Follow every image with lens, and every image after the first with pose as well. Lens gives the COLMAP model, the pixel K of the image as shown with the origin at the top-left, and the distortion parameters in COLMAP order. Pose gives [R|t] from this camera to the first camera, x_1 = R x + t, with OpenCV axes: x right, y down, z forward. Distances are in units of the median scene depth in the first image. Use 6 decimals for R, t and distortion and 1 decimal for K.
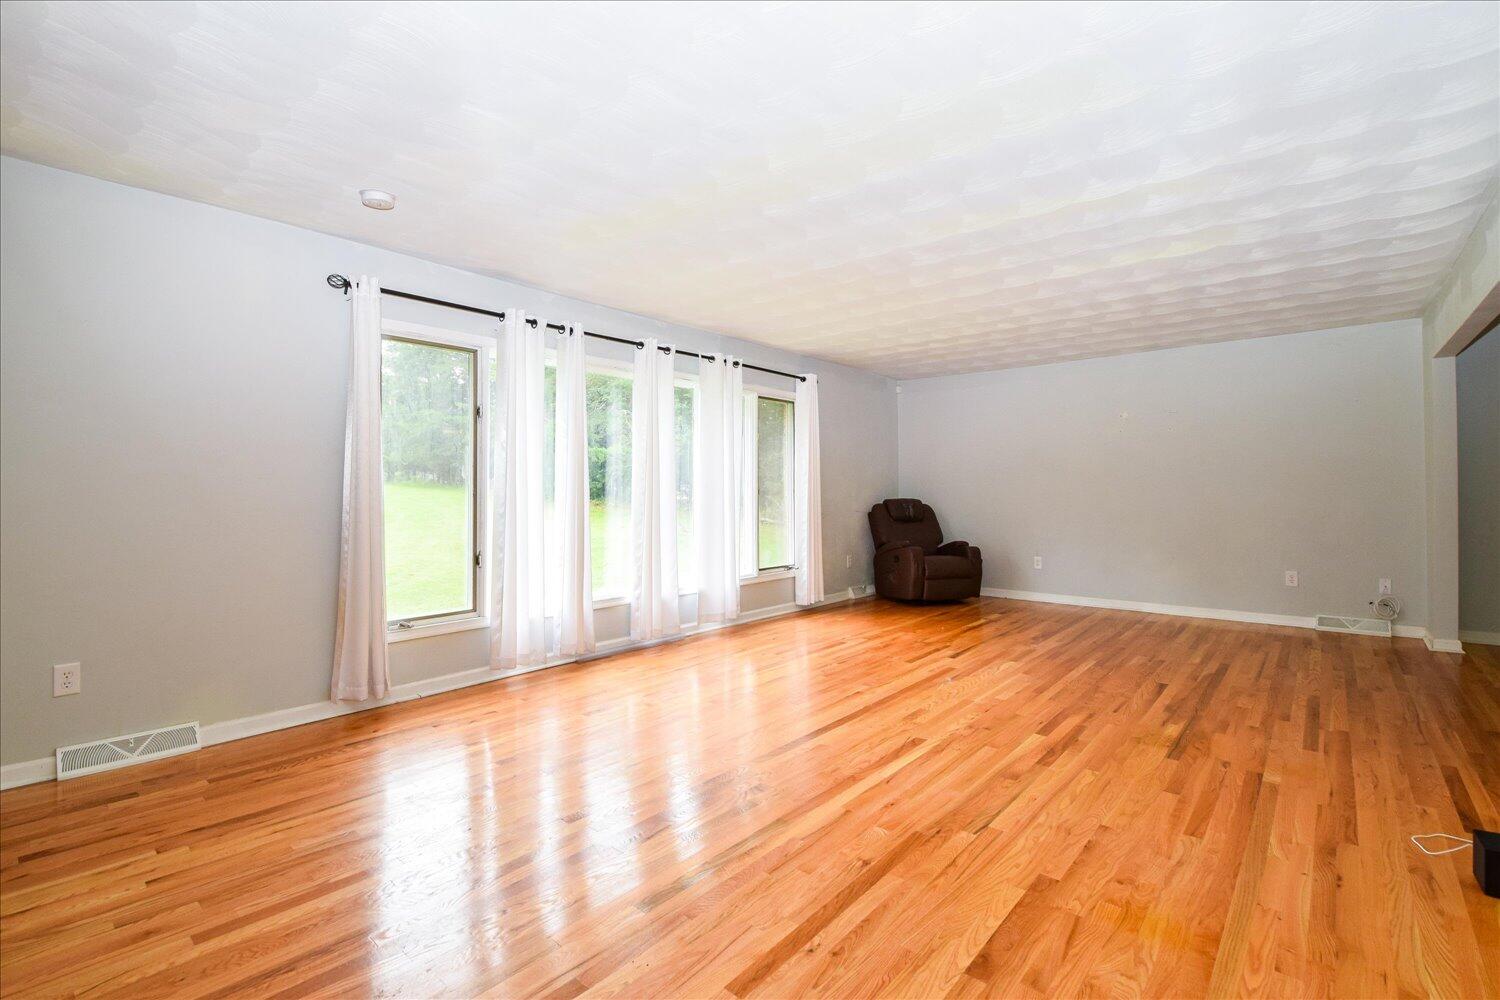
lens RADIAL K [[708.0, 0, 751.6], [0, 708.0, 483.5], [0, 0, 1]] dist [0.005849, -0.000435]
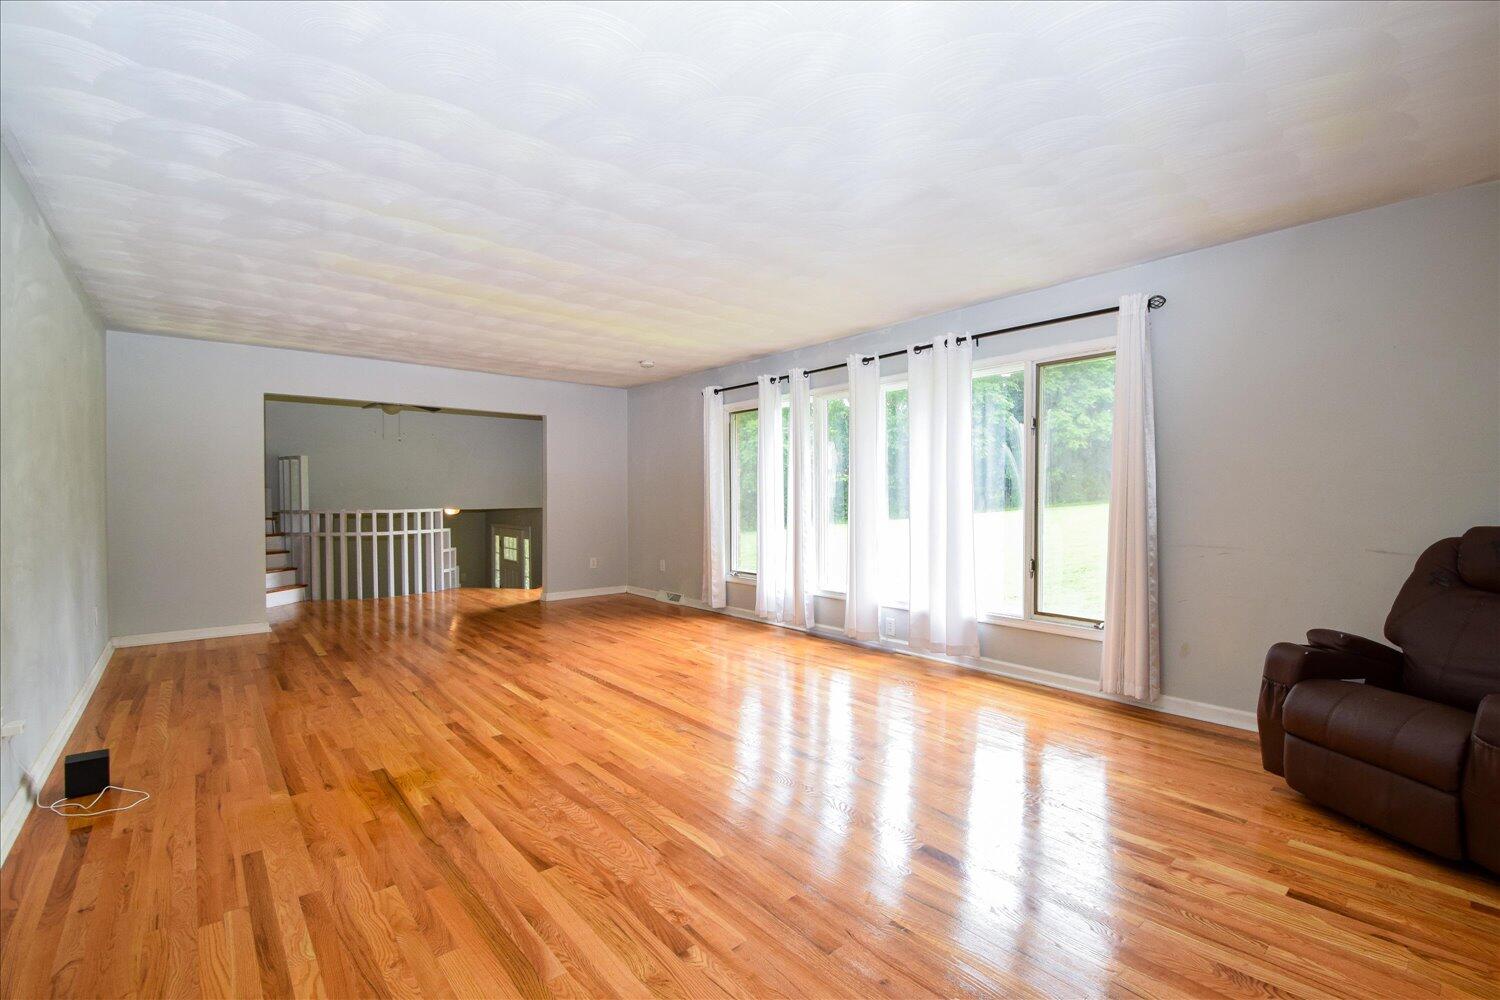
lens RADIAL K [[640.6, 0, 750.3], [0, 640.6, 510.3], [0, 0, 1]] dist [-0.009836, -0.001501]
pose [[-0.168092, 0.020812, -0.985552, 1.148944], [0.008780, 0.999769, 0.019615, 0.009648], [0.985732, -0.005356, -0.168236, 1.390925]]
